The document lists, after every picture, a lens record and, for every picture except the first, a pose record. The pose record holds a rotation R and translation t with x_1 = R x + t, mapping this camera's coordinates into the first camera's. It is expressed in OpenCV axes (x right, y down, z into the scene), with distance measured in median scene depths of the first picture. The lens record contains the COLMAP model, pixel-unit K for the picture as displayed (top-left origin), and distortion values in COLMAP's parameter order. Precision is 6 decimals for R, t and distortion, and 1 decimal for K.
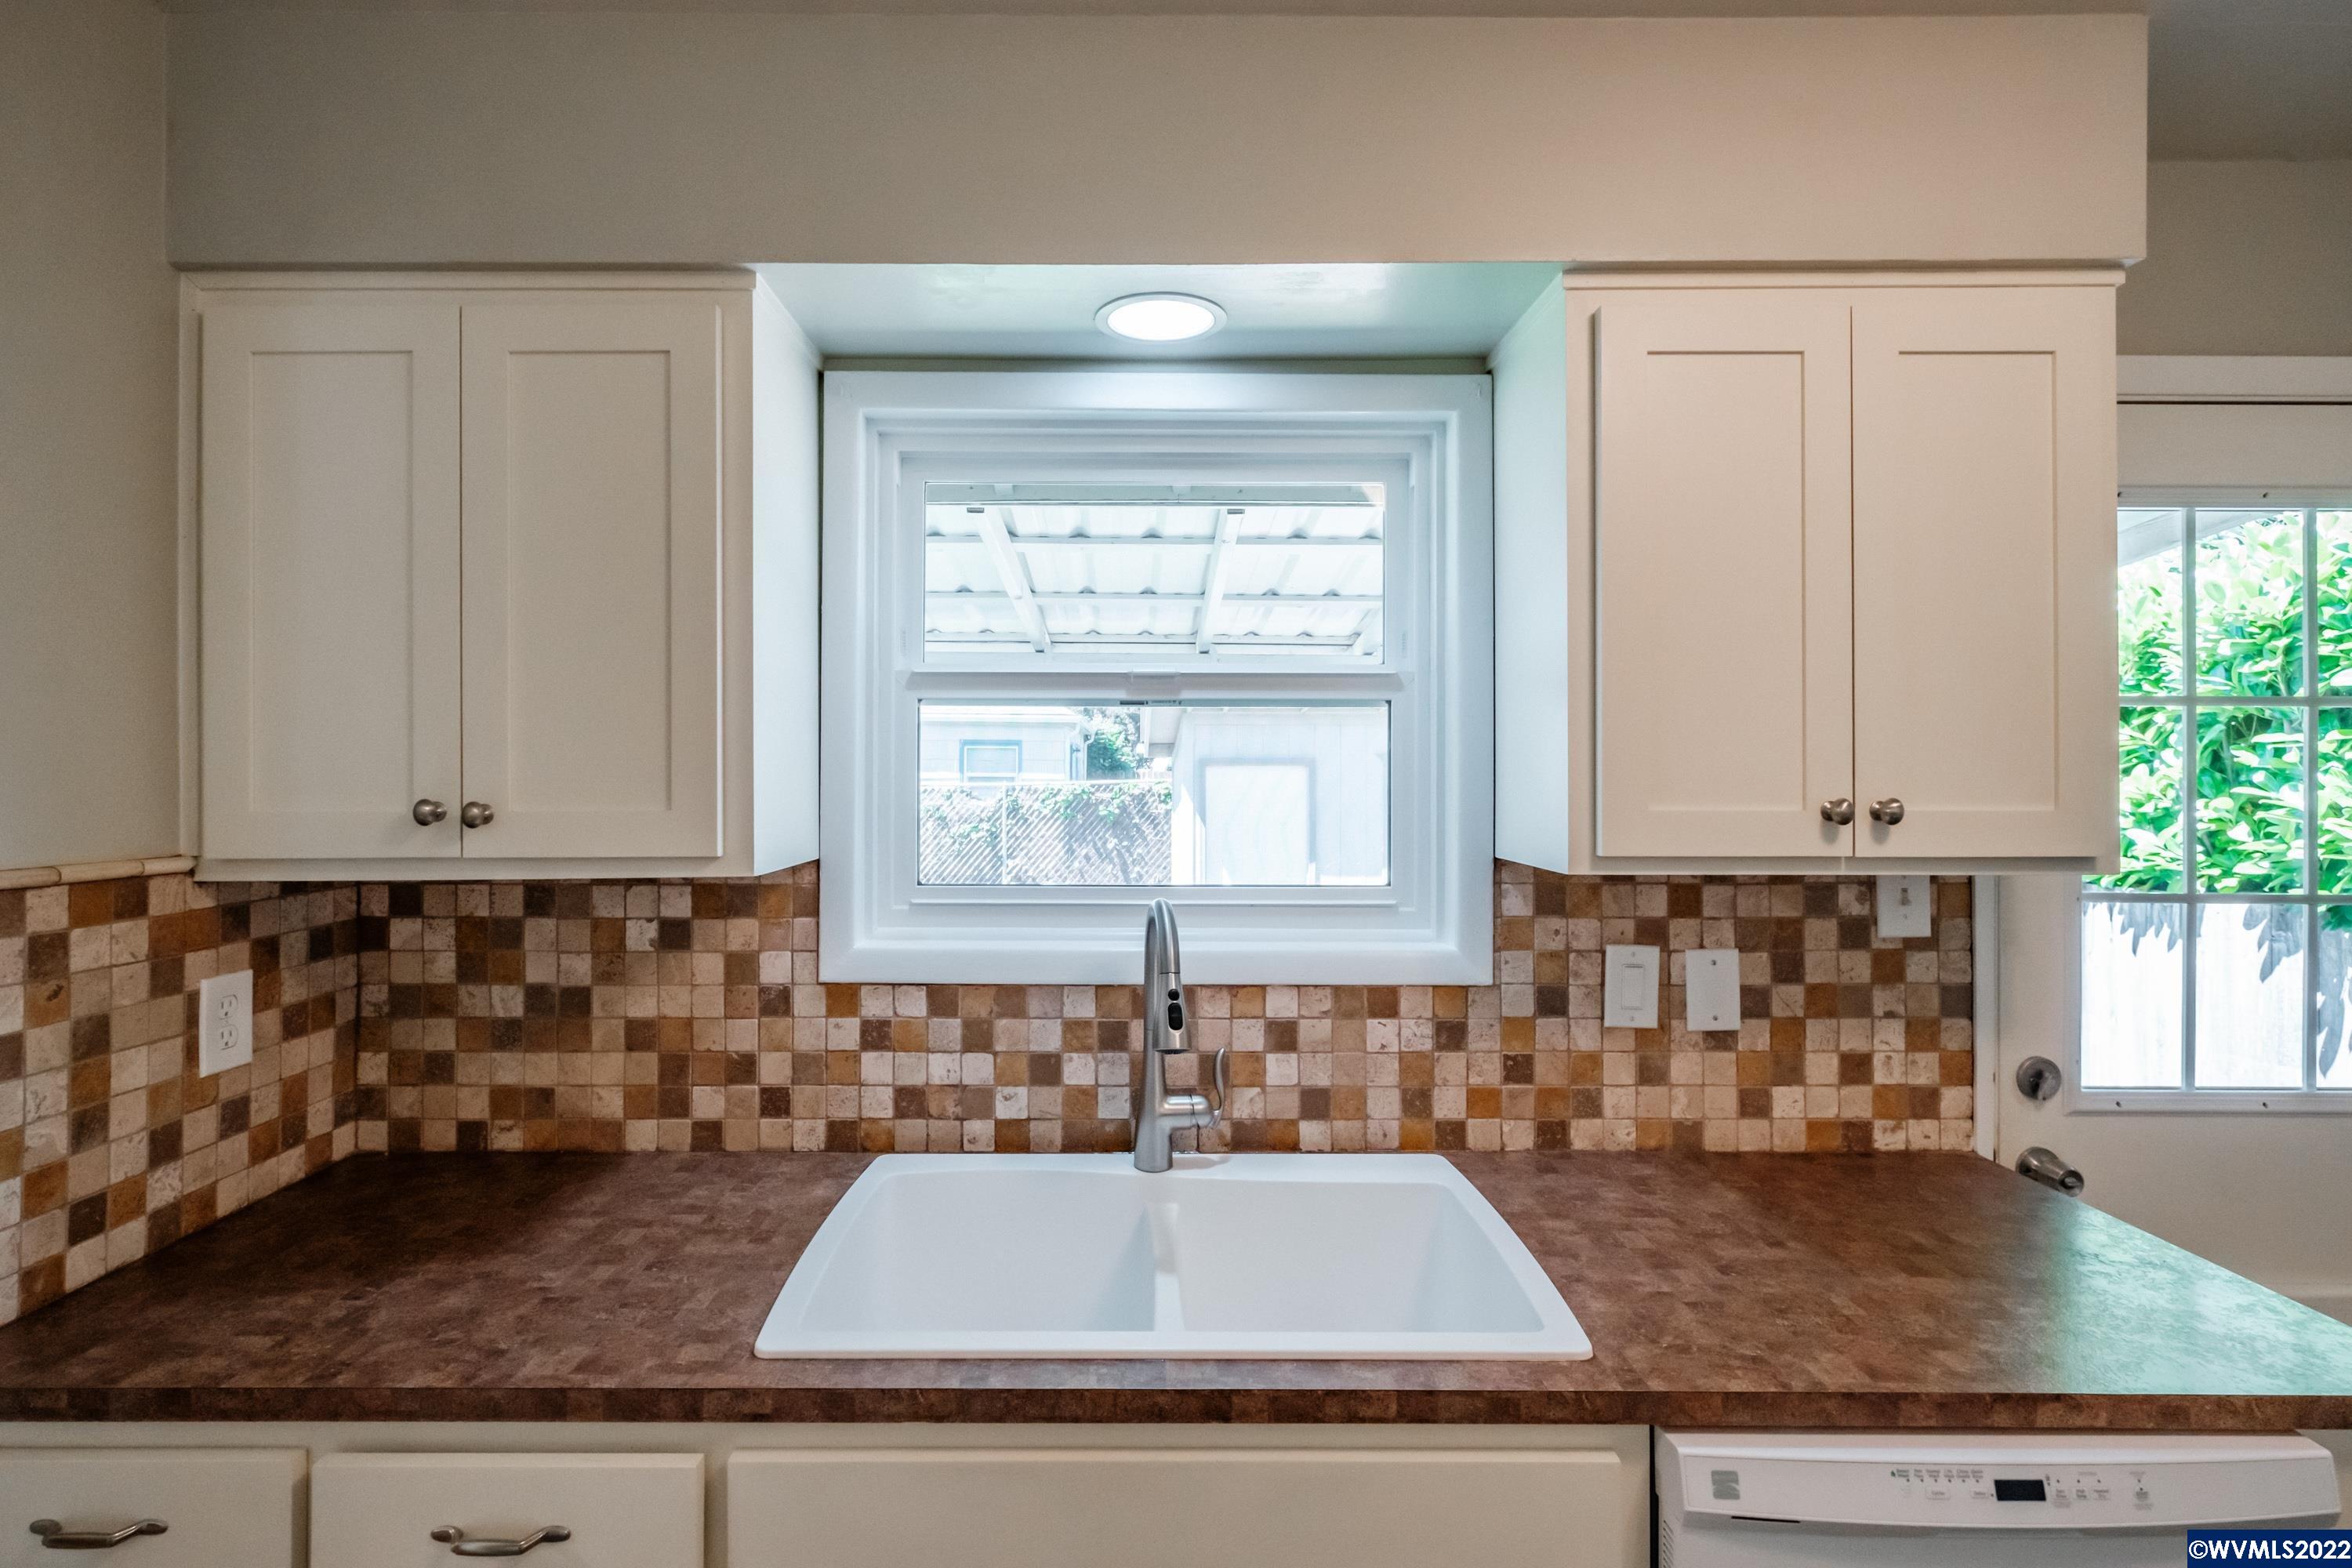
lens RADIAL K [[1130.0, 0, 1178.2], [0, 1130.0, 762.7], [0, 0, 1]] dist [-0.001608, 0.000964]
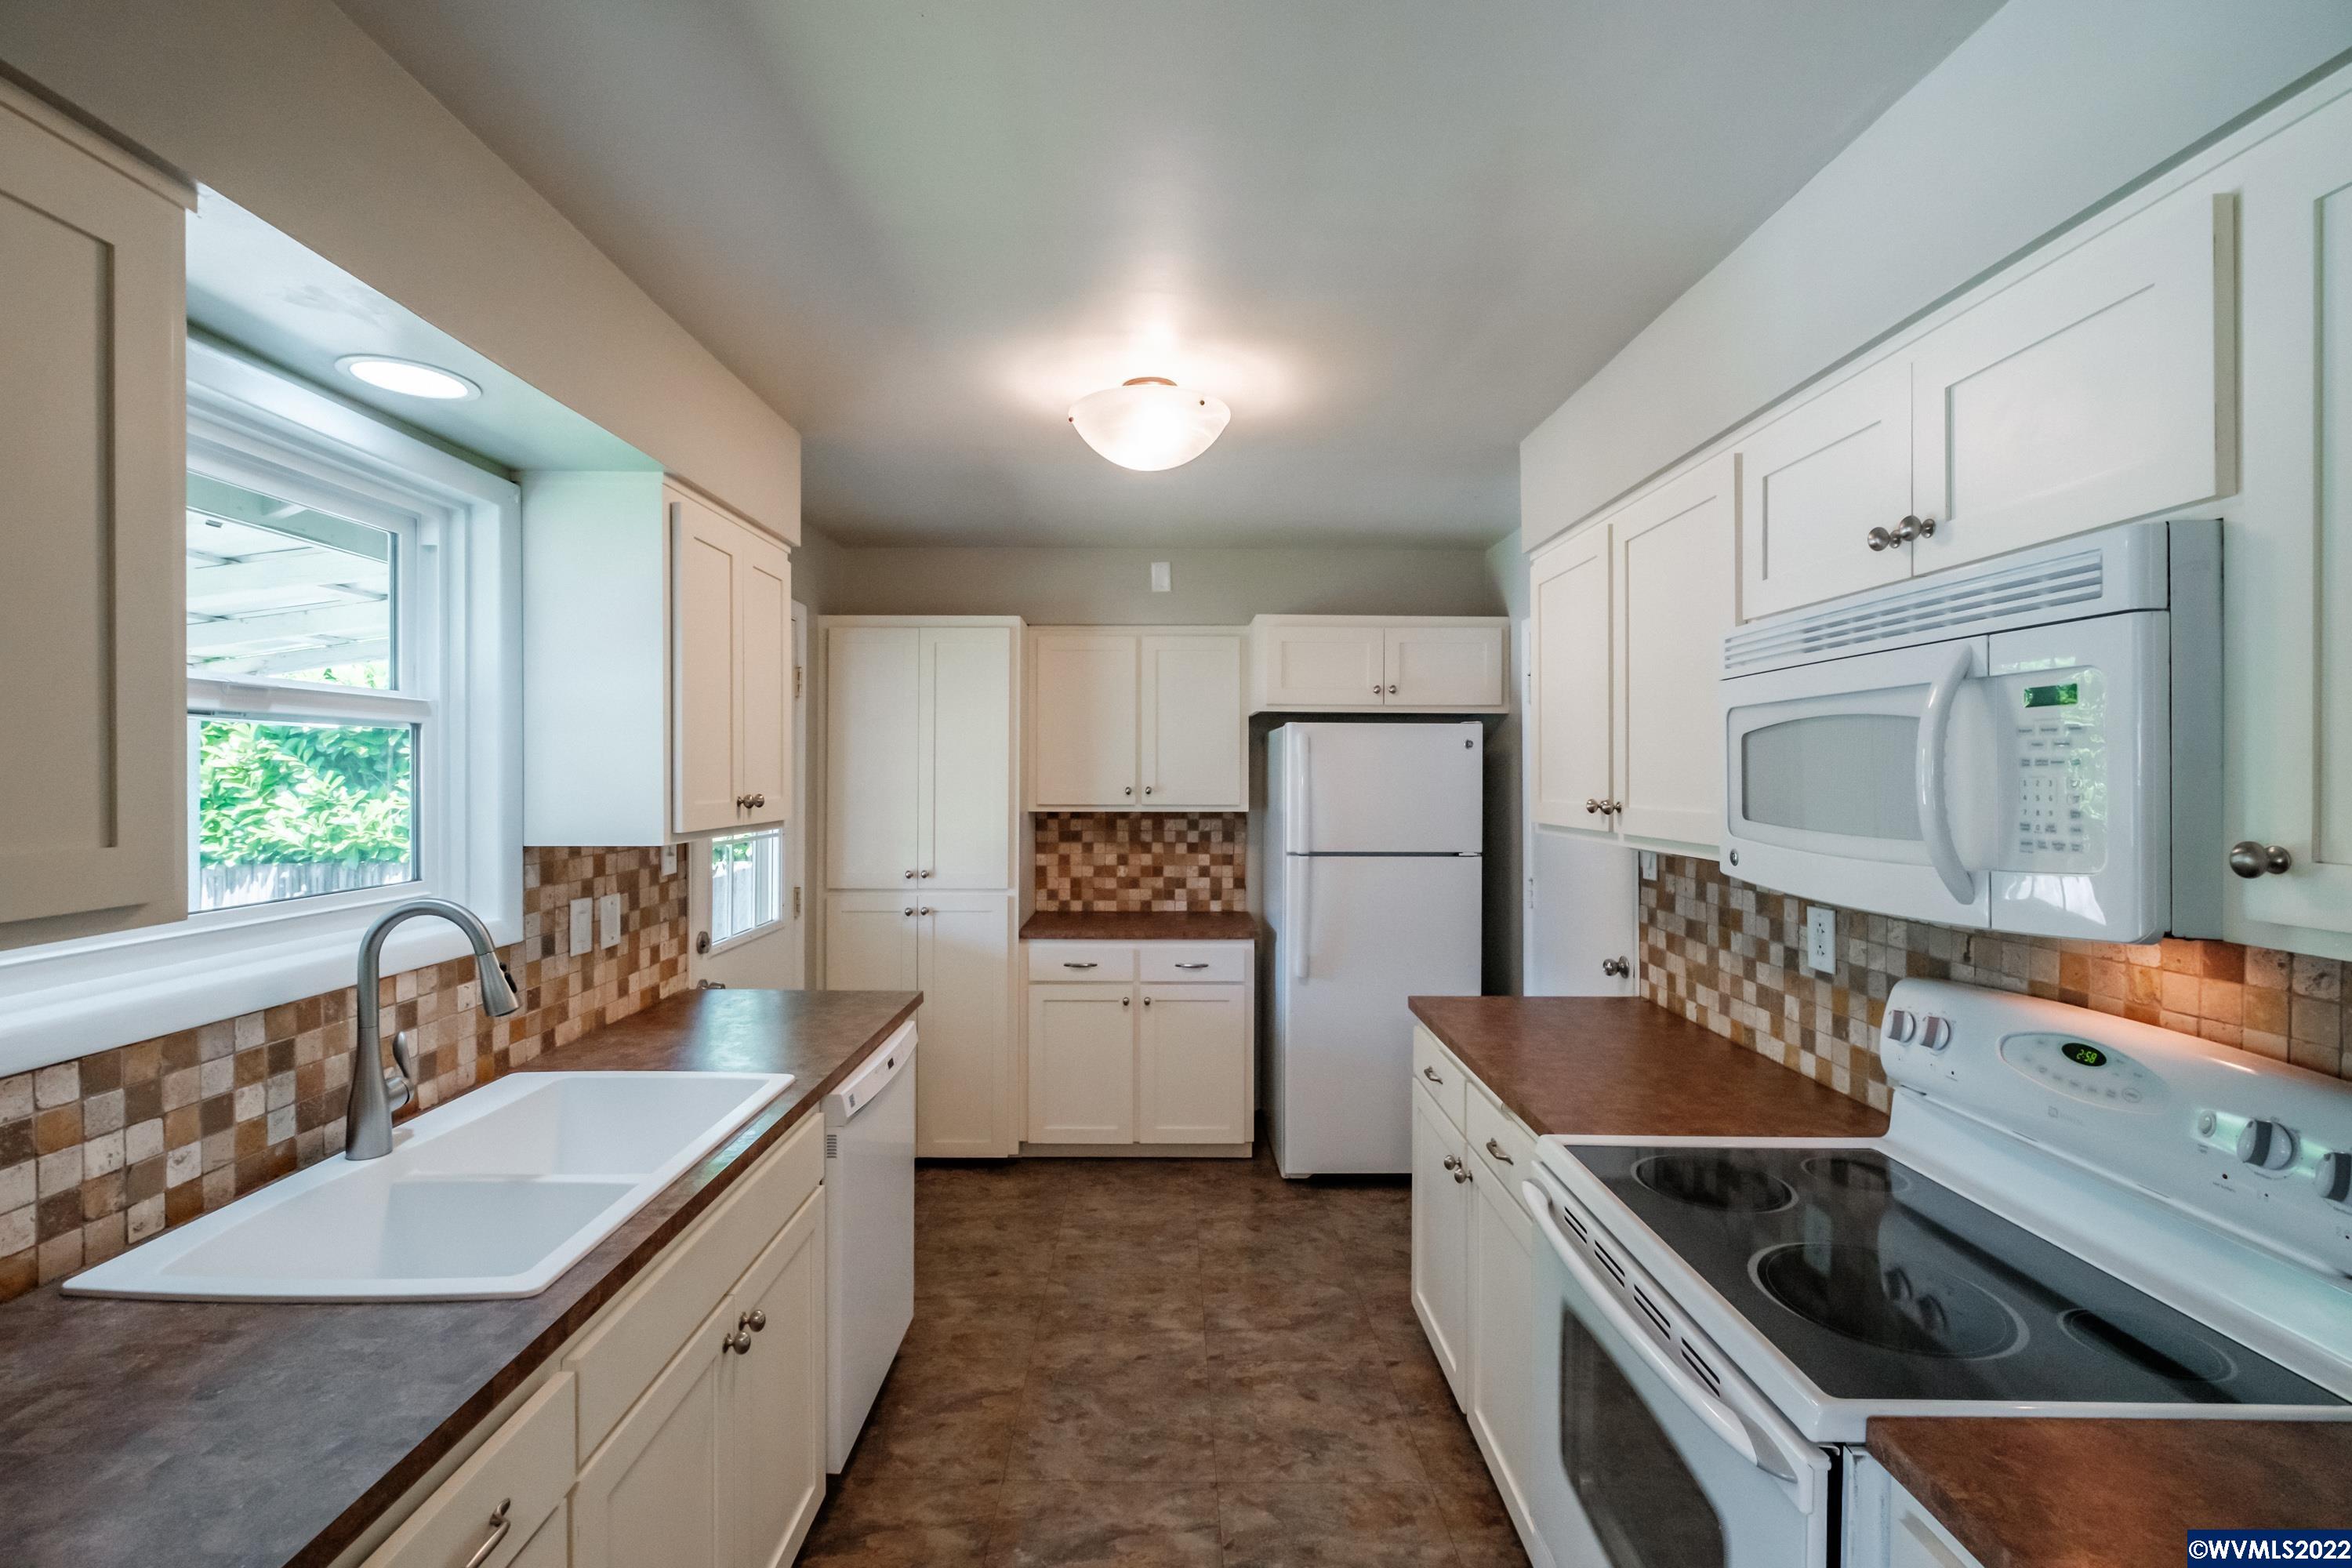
lens RADIAL K [[1043.1, 0, 1182.1], [0, 1043.1, 778.0], [0, 0, 1]] dist [-0.019995, 0.000944]
pose [[-0.027147, -0.006986, 0.999607, -0.963576], [-0.007517, 0.999949, 0.006784, -0.011484], [-0.999603, -0.007330, -0.027198, 0.247155]]
